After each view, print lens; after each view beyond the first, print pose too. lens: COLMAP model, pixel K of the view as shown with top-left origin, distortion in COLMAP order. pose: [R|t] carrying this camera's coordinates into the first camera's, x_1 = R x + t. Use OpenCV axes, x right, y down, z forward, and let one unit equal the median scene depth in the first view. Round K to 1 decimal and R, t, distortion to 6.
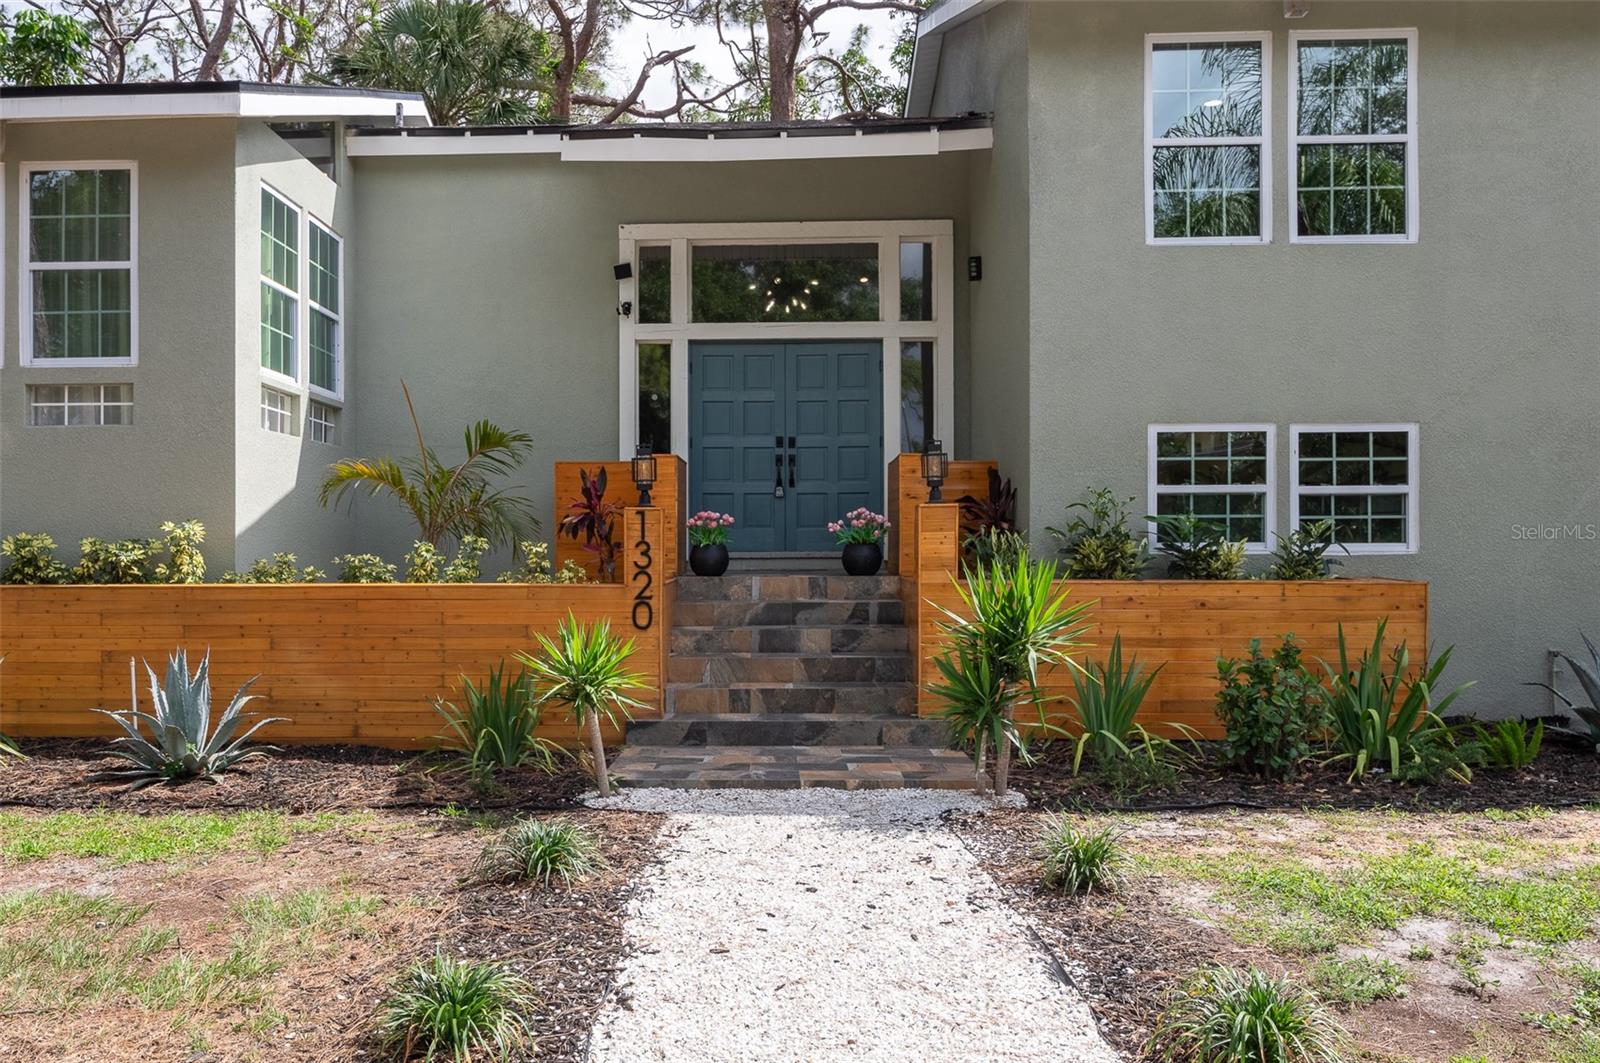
lens RADIAL K [[1240.9, 0, 712.9], [0, 1240.9, 523.4], [0, 0, 1]] dist [-0.004982, -0.006349]
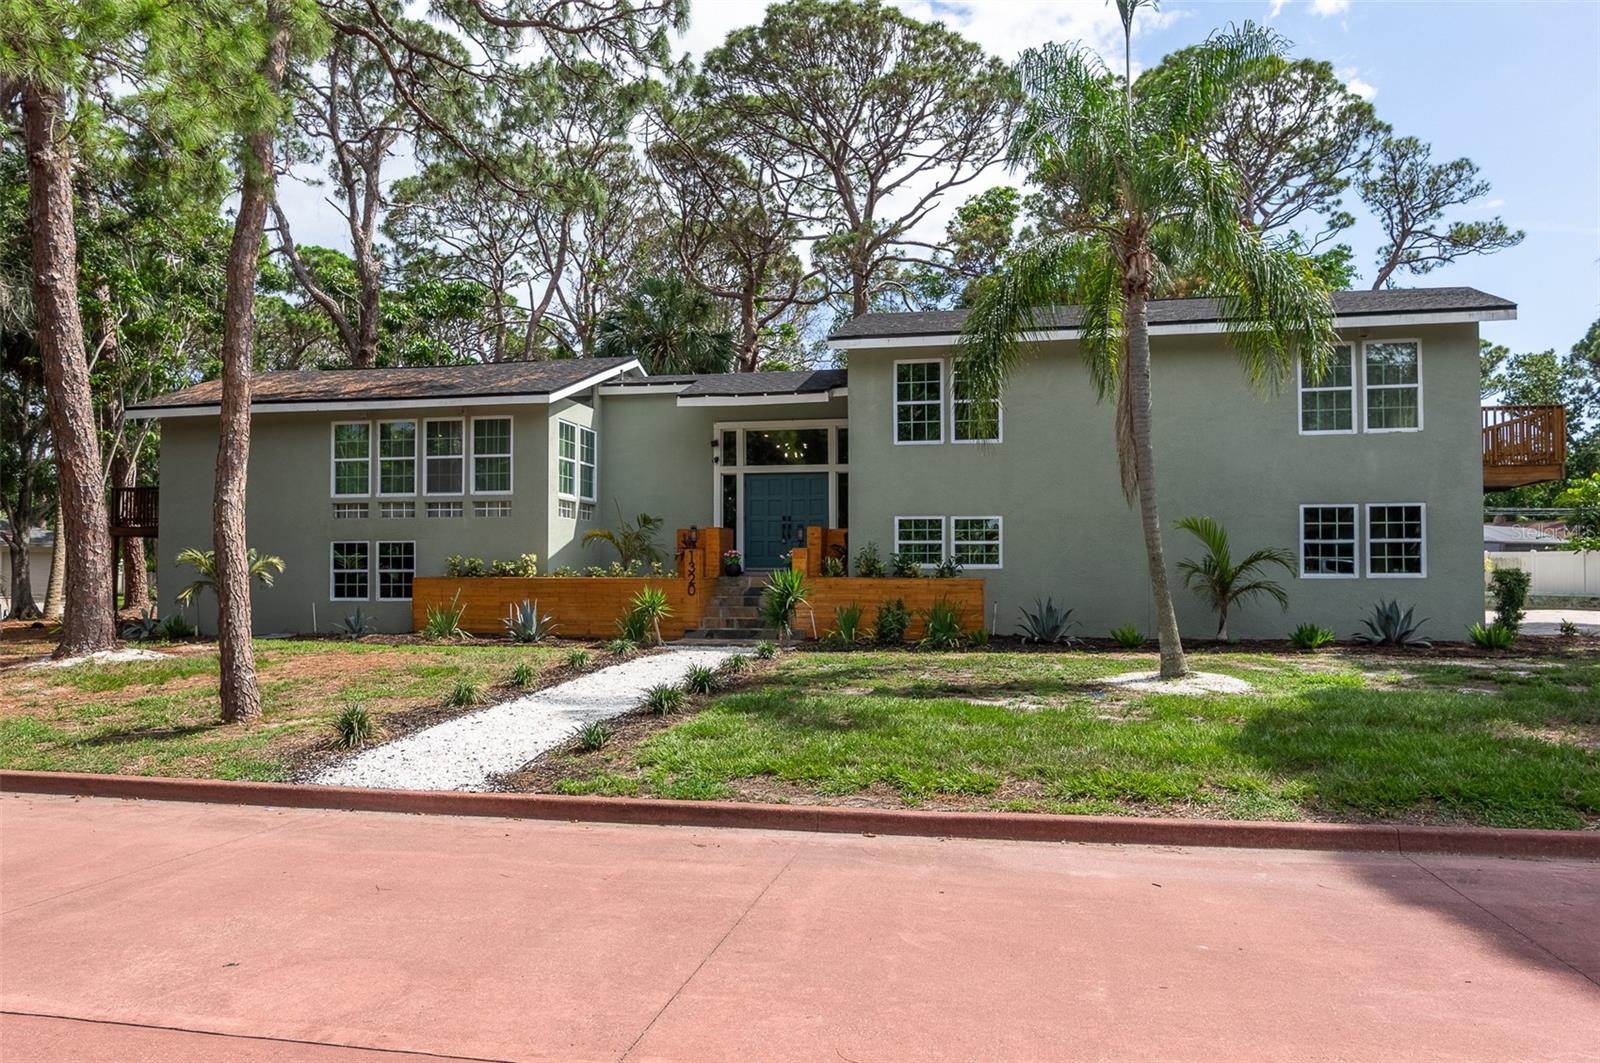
lens RADIAL K [[1037.6, 0, 800.0], [0, 1037.6, 531.5], [0, 0, 1]] dist [-0.000146, -0.002271]
pose [[0.987300, -0.000773, -0.158867, 0.476966], [-0.002211, 0.999824, -0.018607, -0.009285], [0.158854, 0.018722, 0.987125, -1.053693]]
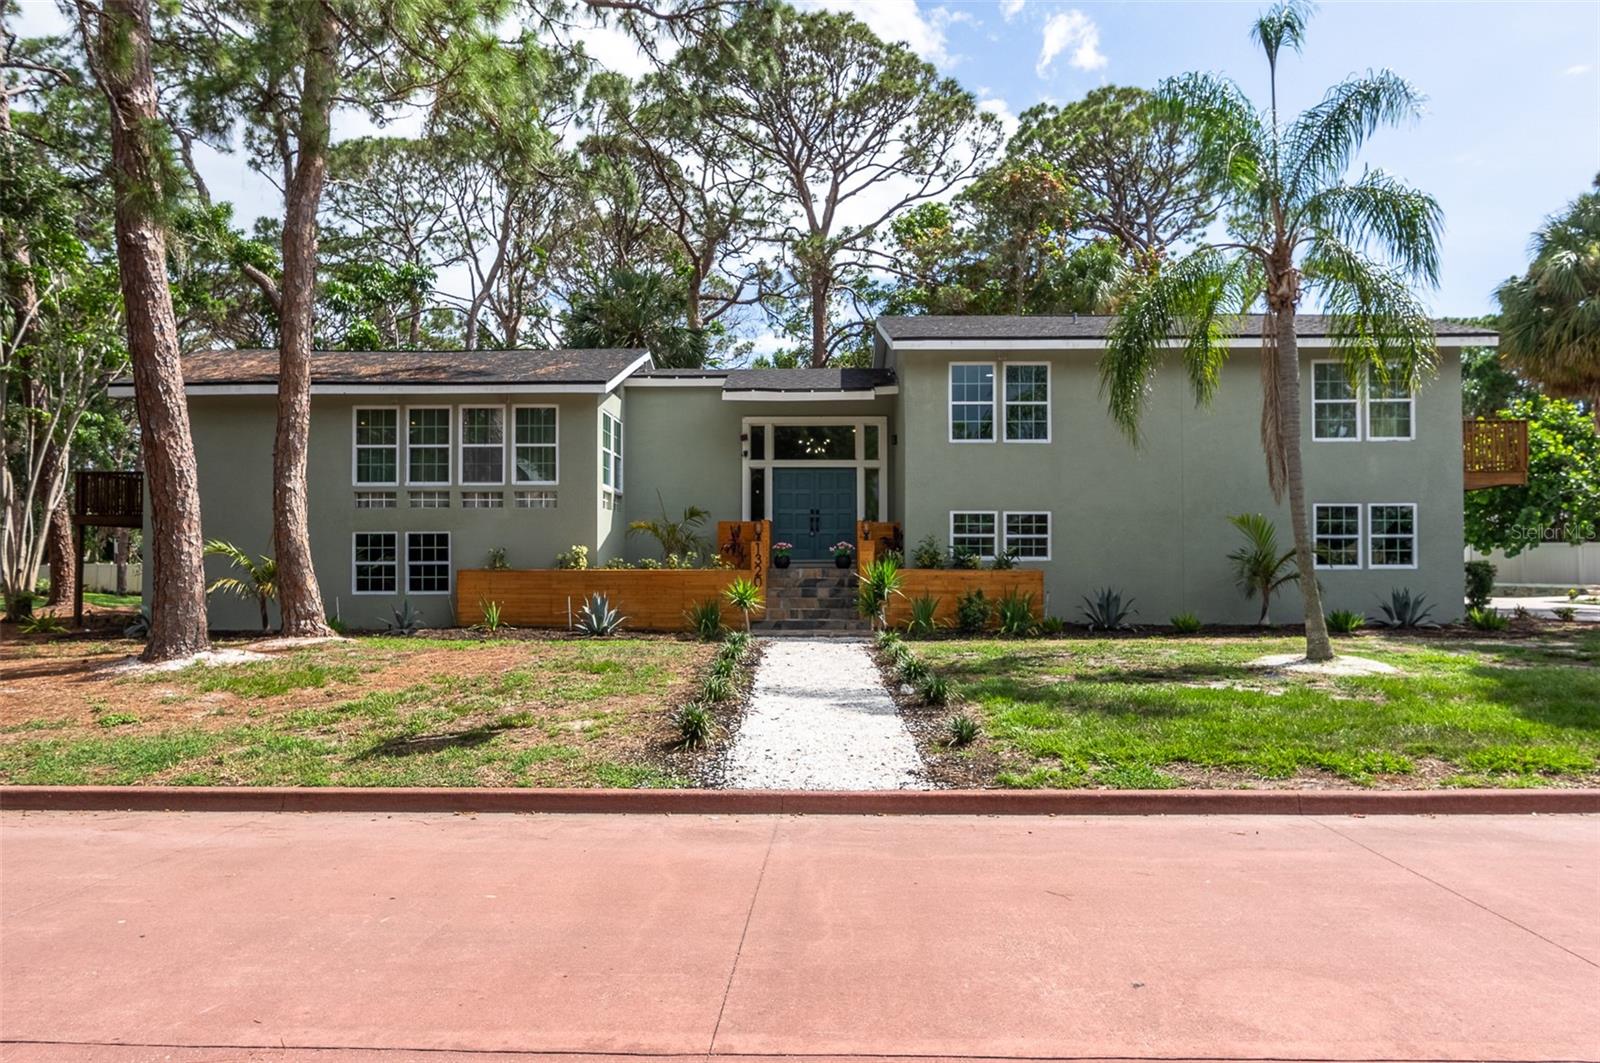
lens RADIAL K [[989.4, 0, 792.7], [0, 989.4, 534.5], [0, 0, 1]] dist [0.003609, -0.002734]
pose [[0.999802, 0.005296, 0.019198, -0.020743], [-0.005121, 0.999945, -0.009118, -0.008383], [-0.019246, 0.009018, 0.999774, -1.046941]]
